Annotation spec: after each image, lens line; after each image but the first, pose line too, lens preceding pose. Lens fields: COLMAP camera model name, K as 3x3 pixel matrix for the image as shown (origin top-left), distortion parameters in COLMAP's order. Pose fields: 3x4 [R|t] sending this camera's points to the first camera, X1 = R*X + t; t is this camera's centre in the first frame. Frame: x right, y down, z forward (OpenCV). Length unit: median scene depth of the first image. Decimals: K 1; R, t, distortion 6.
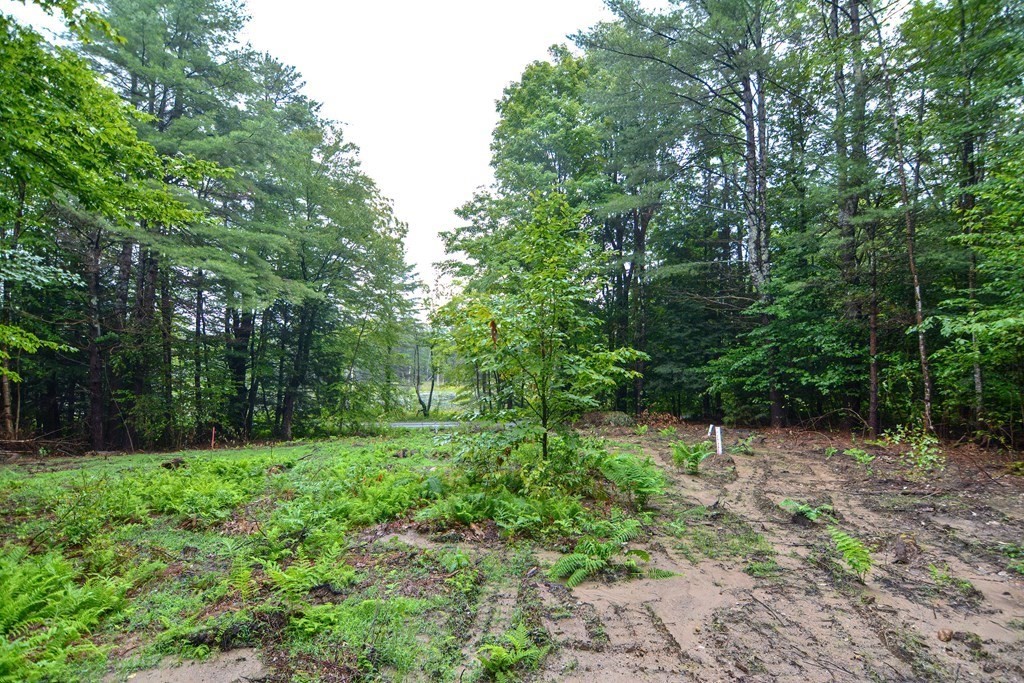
lens RADIAL K [[477.7, 0, 511.2], [0, 477.7, 341.2], [0, 0, 1]] dist [-0.024783, -0.001886]
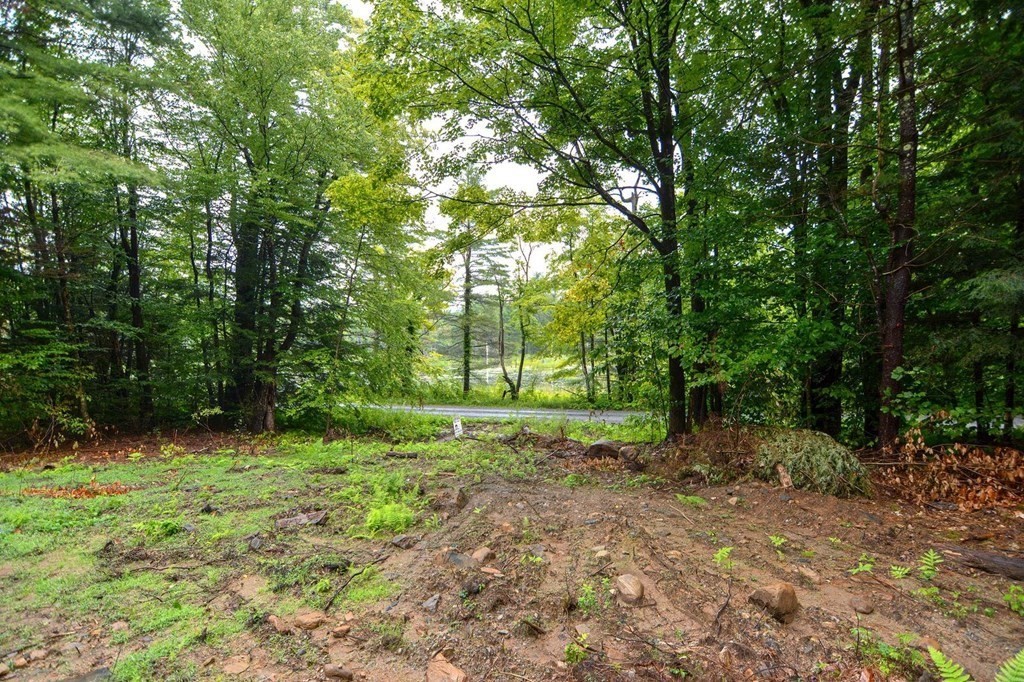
lens RADIAL K [[477.7, 0, 521.8], [0, 477.7, 341.3], [0, 0, 1]] dist [-0.024783, -0.001886]
pose [[0.934379, -0.005789, -0.356234, 0.085109], [0.024632, 0.998525, 0.048380, 0.036687], [0.355428, -0.053980, 0.933144, 0.346654]]
